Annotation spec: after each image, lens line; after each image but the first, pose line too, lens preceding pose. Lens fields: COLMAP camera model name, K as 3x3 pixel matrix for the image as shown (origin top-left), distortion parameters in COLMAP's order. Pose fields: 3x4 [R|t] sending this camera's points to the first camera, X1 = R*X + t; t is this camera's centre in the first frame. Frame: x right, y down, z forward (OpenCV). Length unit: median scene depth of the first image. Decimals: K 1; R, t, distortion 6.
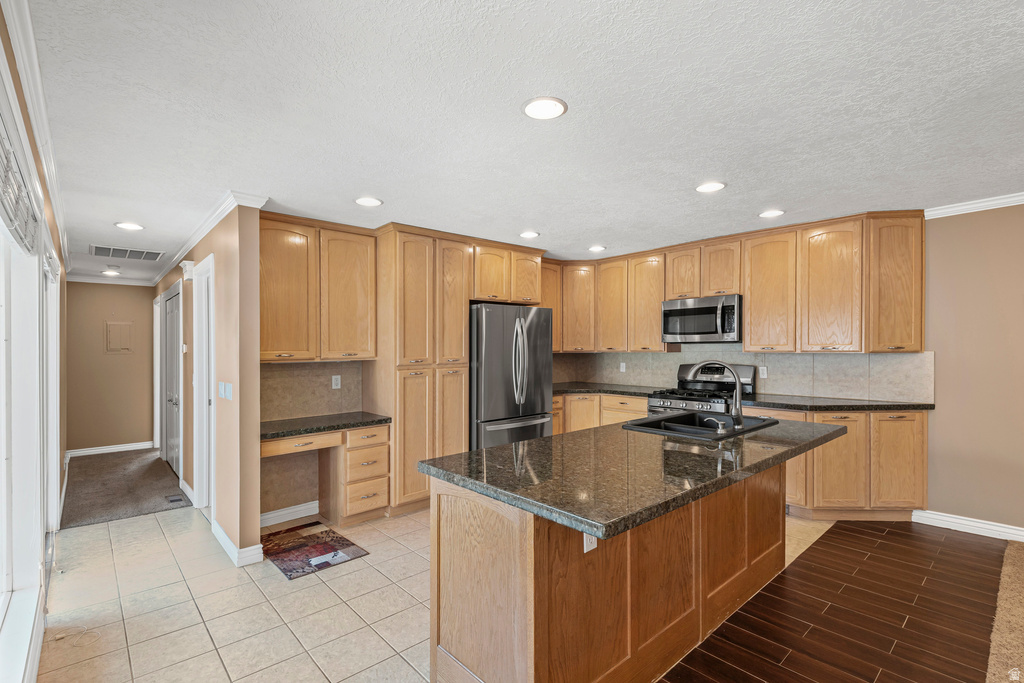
lens RADIAL K [[472.5, 0, 514.4], [0, 472.5, 348.5], [0, 0, 1]] dist [0.003366, 0.000433]
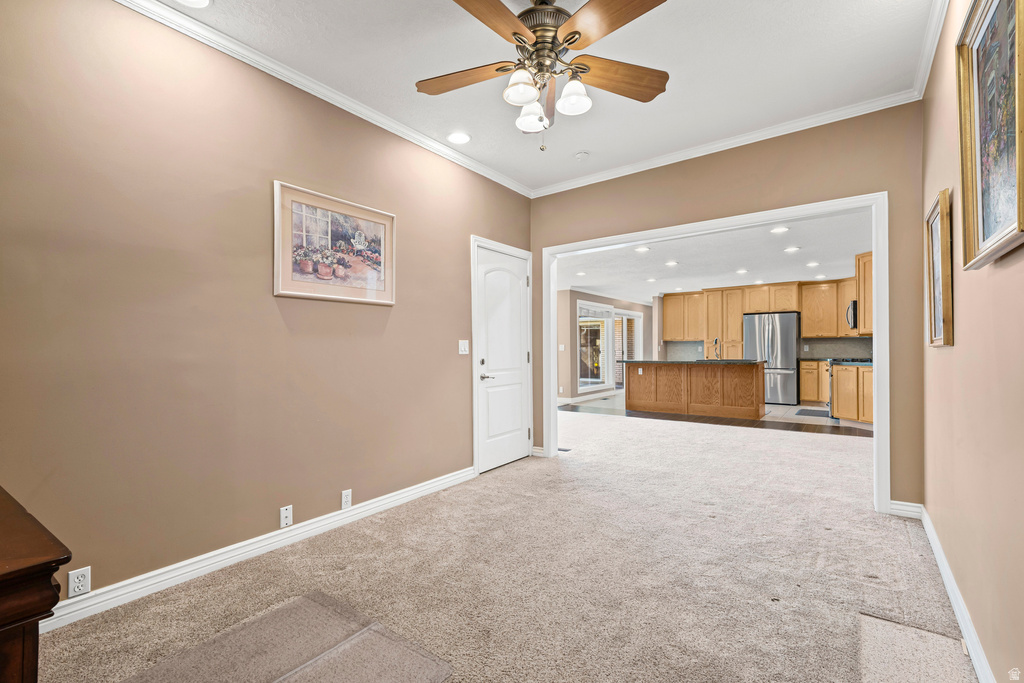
lens RADIAL K [[454.4, 0, 518.9], [0, 454.4, 342.8], [0, 0, 1]] dist [0.029039, -0.012821]
pose [[0.211259, -0.005429, -0.977415, 1.931567], [0.002678, 0.999984, -0.004976, 0.046334], [0.977426, -0.001566, 0.211270, -0.539205]]
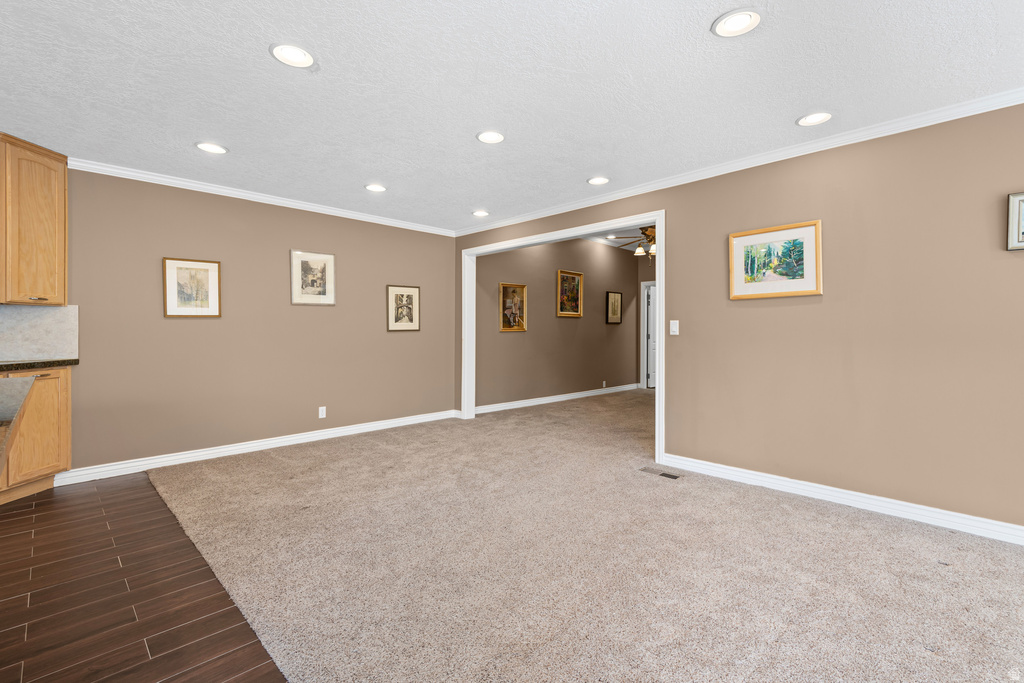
lens RADIAL K [[452.6, 0, 517.1], [0, 452.6, 335.5], [0, 0, 1]] dist [0.023326, -0.012987]
pose [[-0.063675, -0.000849, 0.997970, -0.101705], [0.001495, 0.999998, 0.000946, 0.060583], [-0.997970, 0.001552, -0.063674, 0.134940]]
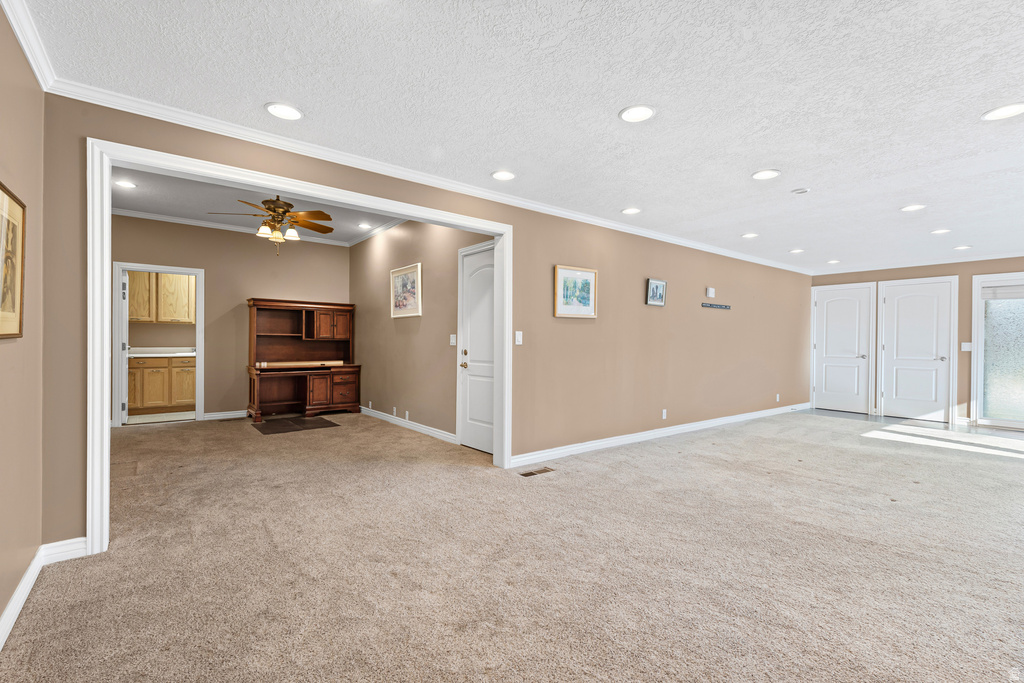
lens RADIAL K [[460.5, 0, 514.7], [0, 460.5, 339.3], [0, 0, 1]] dist [0.029425, -0.013571]
pose [[-0.998058, 0.001274, 0.062283, 0.743736], [0.001093, 0.999995, -0.002929, 0.052120], [-0.062286, -0.002855, -0.998054, 0.772782]]
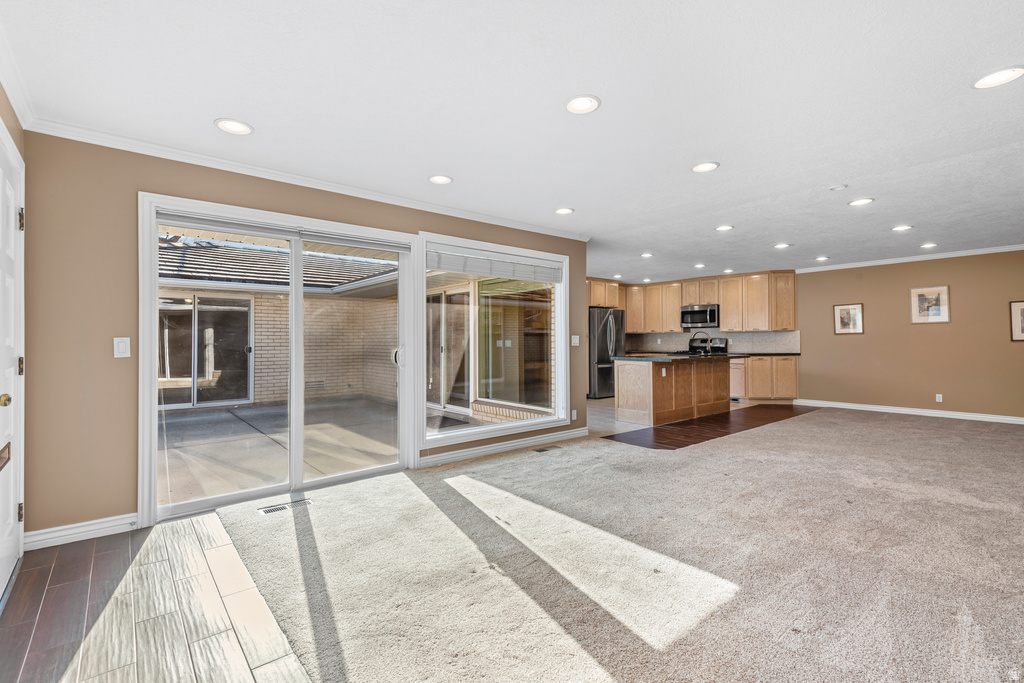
lens RADIAL K [[460.5, 0, 514.7], [0, 460.5, 339.3], [0, 0, 1]] dist [0.029425, -0.013571]
pose [[0.999560, 0.006252, -0.029010, -0.400345], [-0.006419, 0.999963, -0.005677, 0.063678], [0.028974, 0.005861, 0.999563, -1.169561]]
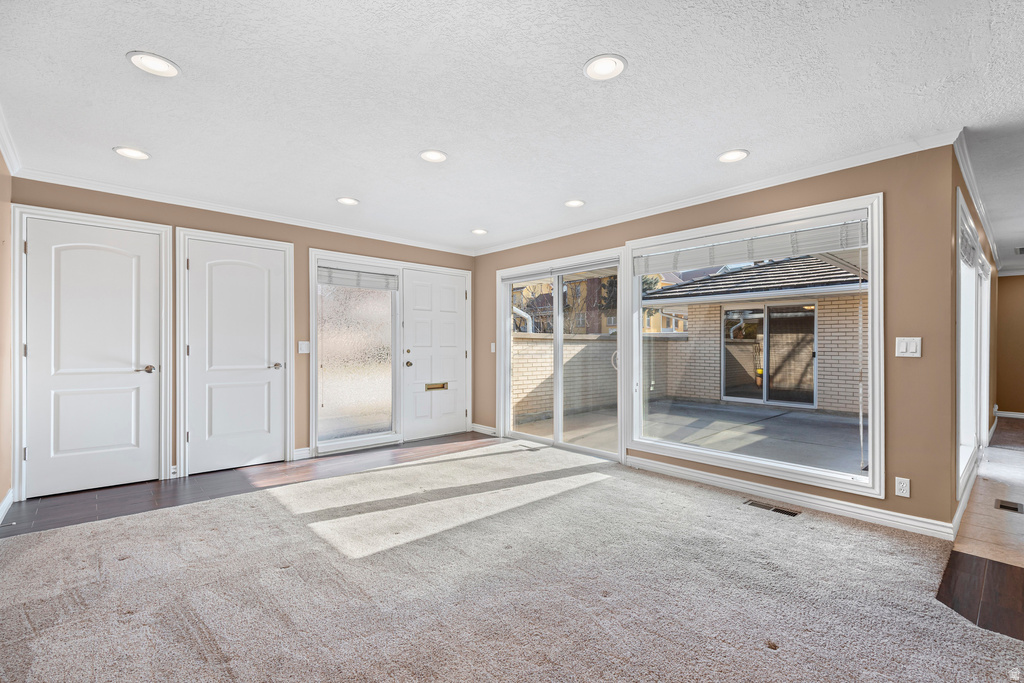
lens RADIAL K [[464.0, 0, 520.5], [0, 464.0, 341.1], [0, 0, 1]] dist [0.031787, -0.014719]
pose [[0.021977, 0.001066, -0.999758, 0.430948], [-0.007787, 0.999969, 0.000895, 0.054306], [0.999728, 0.007765, 0.021984, -0.442412]]
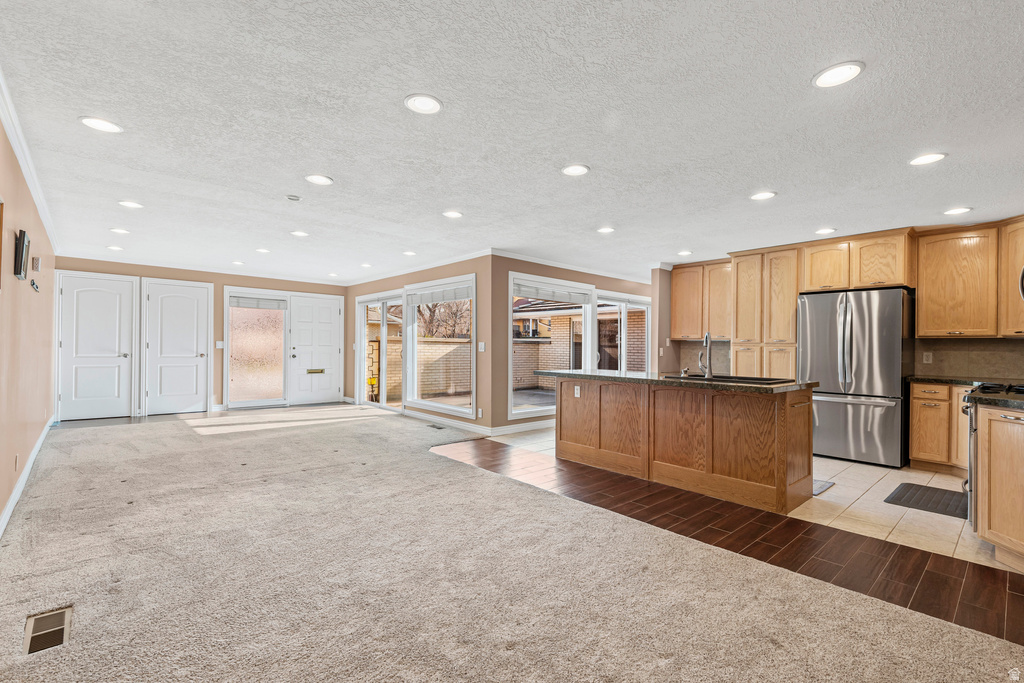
lens RADIAL K [[460.5, 0, 514.7], [0, 460.5, 339.3], [0, 0, 1]] dist [0.029425, -0.013571]
pose [[0.013133, -0.007736, -0.999884, 1.210747], [-0.017775, 0.999810, -0.007969, 0.046326], [0.999756, 0.017877, 0.012993, 0.245229]]
